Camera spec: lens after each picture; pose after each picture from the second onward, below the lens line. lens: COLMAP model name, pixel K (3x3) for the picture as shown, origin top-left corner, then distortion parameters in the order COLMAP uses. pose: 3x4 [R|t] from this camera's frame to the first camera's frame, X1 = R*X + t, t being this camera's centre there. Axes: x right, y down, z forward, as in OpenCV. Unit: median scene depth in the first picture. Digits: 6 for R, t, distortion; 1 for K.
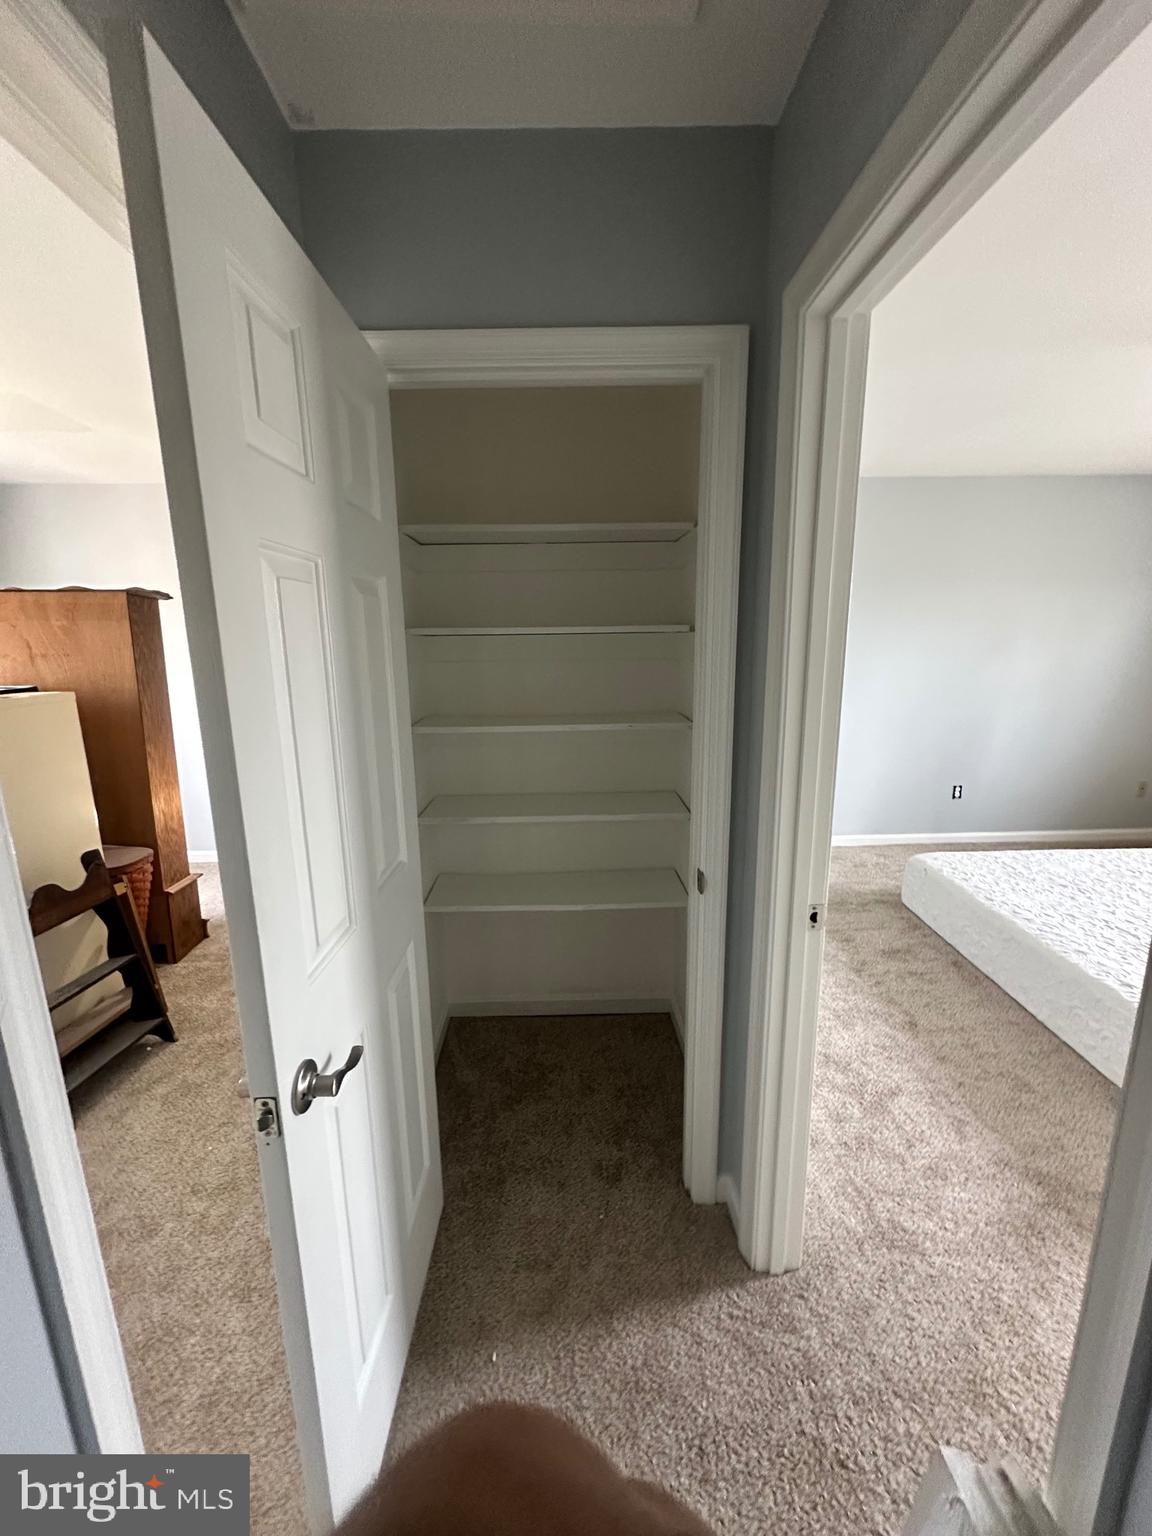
lens RADIAL K [[610.2, 0, 576.0], [0, 610.2, 768.0], [0, 0, 1]] dist [-0.002235, -0.000570]
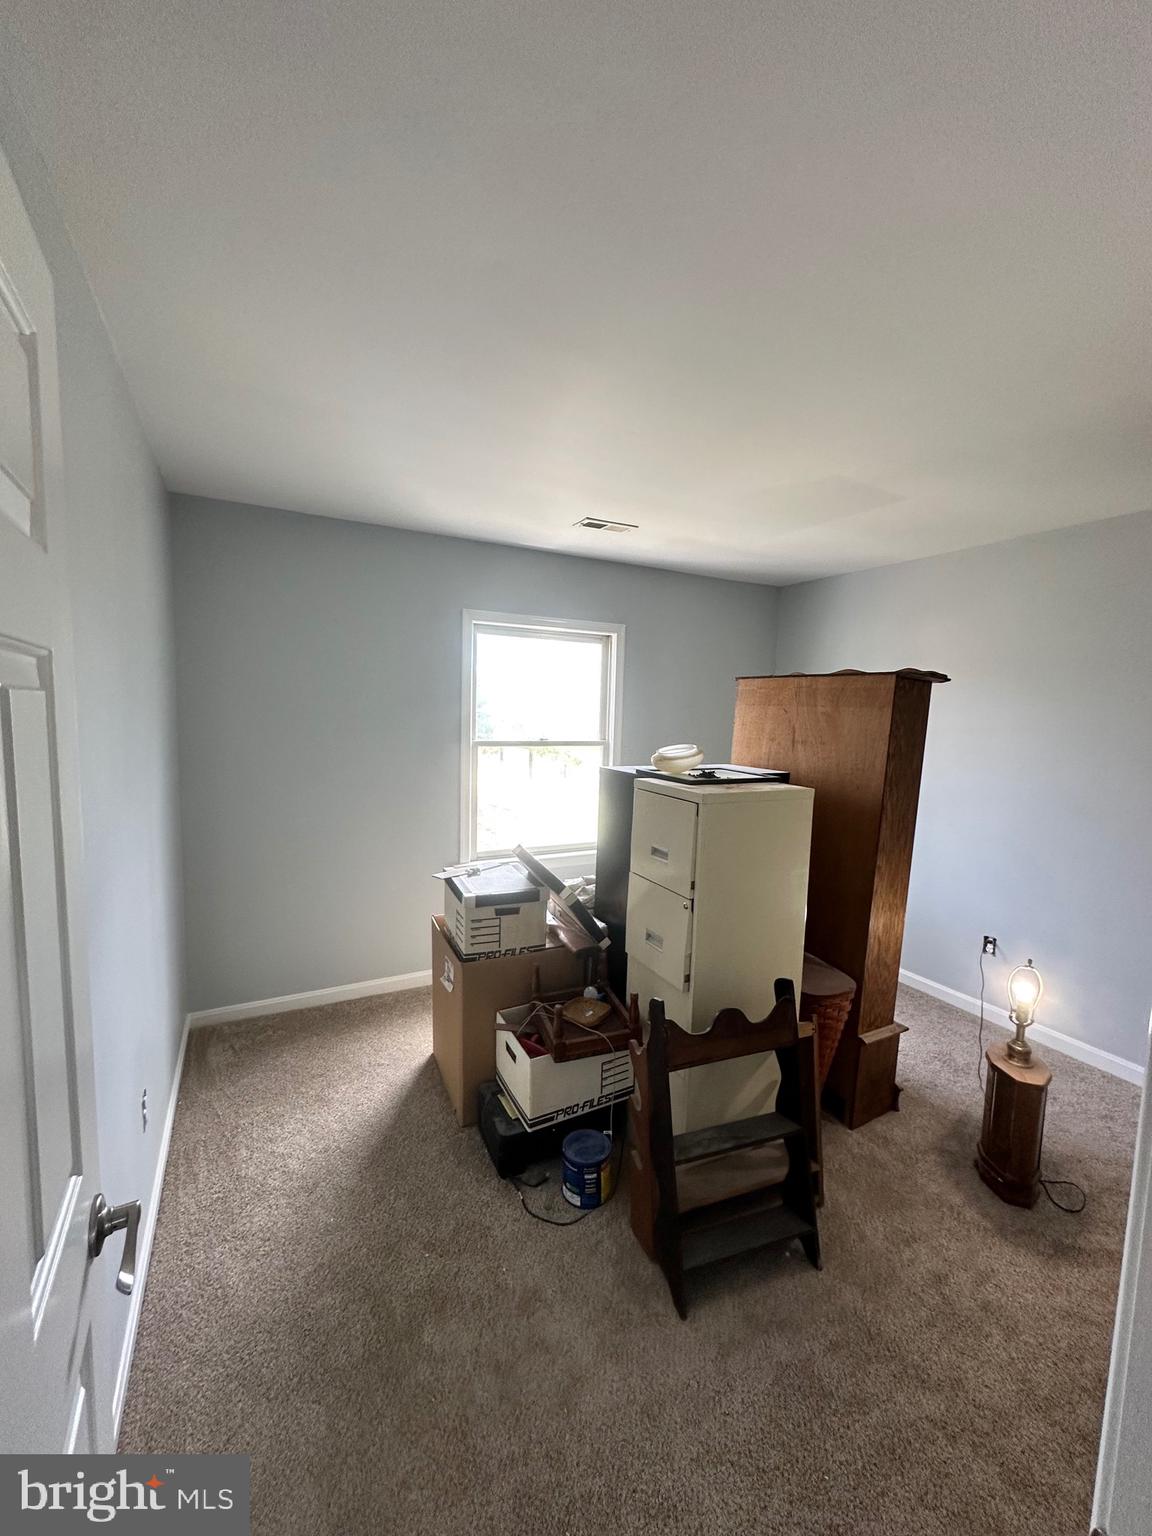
lens RADIAL K [[610.2, 0, 576.0], [0, 610.2, 768.0], [0, 0, 1]] dist [-0.002235, -0.000570]
pose [[0.443544, 0.107676, -0.889761, -0.172422], [-0.219062, 0.975671, 0.008870, -0.073108], [0.869069, 0.190978, 0.456341, 0.255246]]
